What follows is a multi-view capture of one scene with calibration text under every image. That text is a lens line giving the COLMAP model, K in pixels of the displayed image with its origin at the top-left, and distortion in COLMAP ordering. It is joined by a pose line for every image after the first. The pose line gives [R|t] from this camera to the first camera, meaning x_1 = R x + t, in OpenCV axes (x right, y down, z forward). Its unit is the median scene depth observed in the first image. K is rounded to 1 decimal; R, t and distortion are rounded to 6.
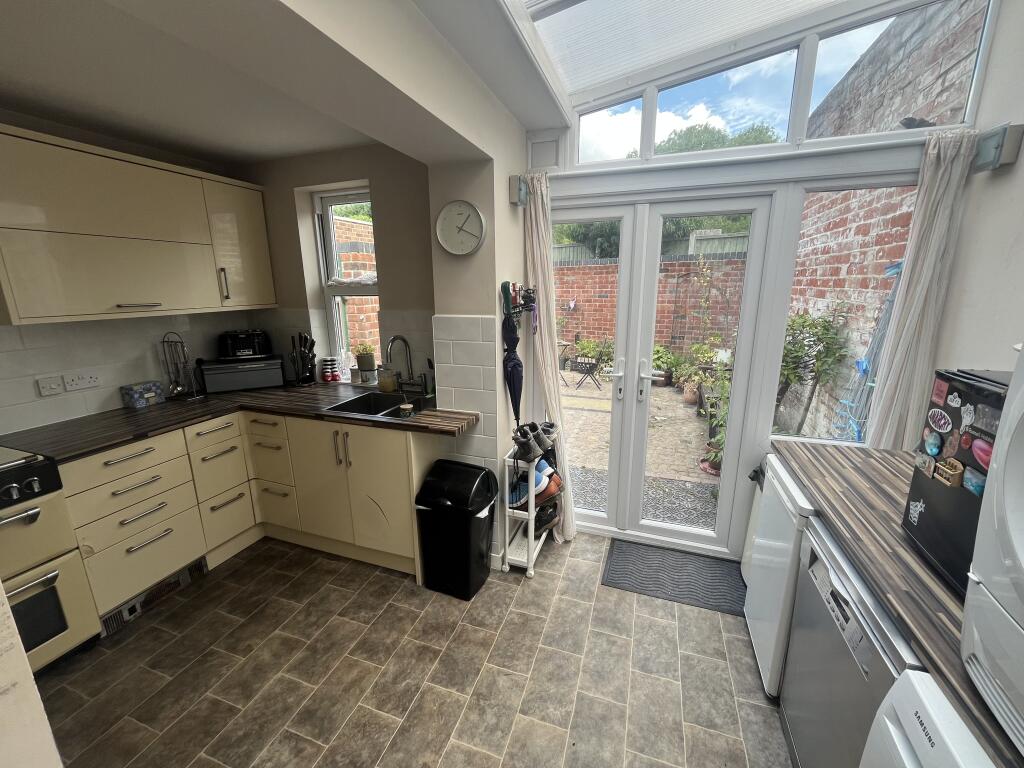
lens RADIAL K [[417.4, 0, 509.7], [0, 417.4, 384.9], [0, 0, 1]] dist [-0.000458, -0.000260]
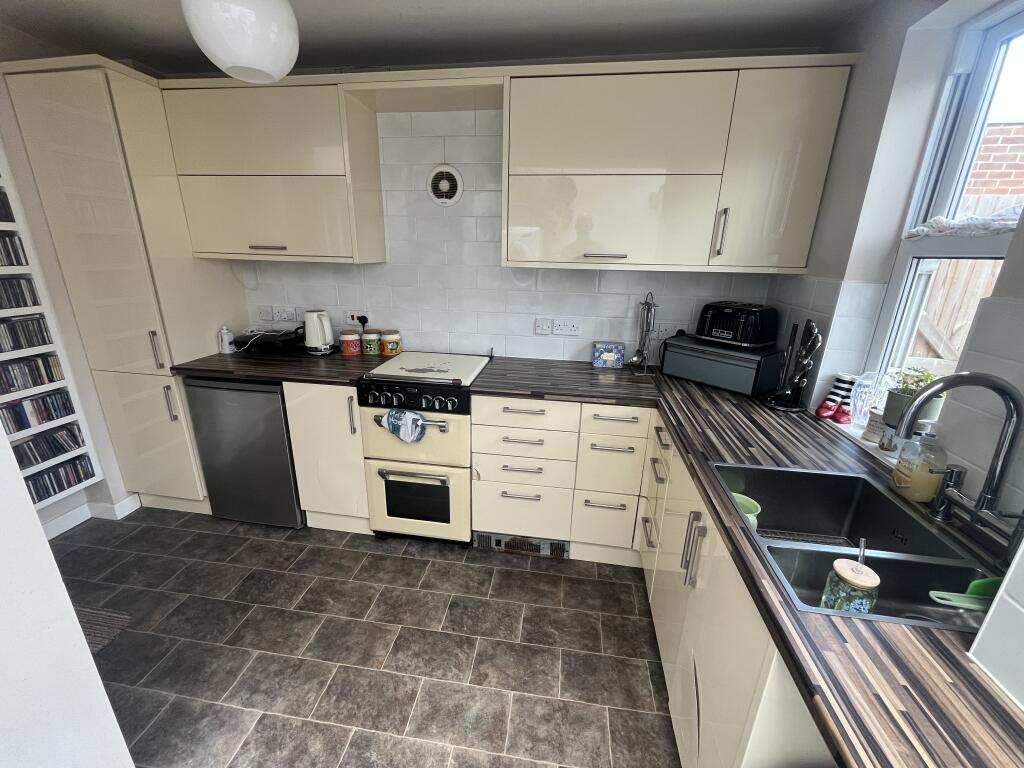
lens RADIAL K [[417.4, 0, 511.6], [0, 417.4, 383.5], [0, 0, 1]] dist [-0.000458, -0.000260]
pose [[0.184753, 0.311255, -0.932194, -0.024027], [-0.251147, 0.931982, 0.261409, -0.113214], [0.950154, 0.185821, 0.250357, 0.602428]]
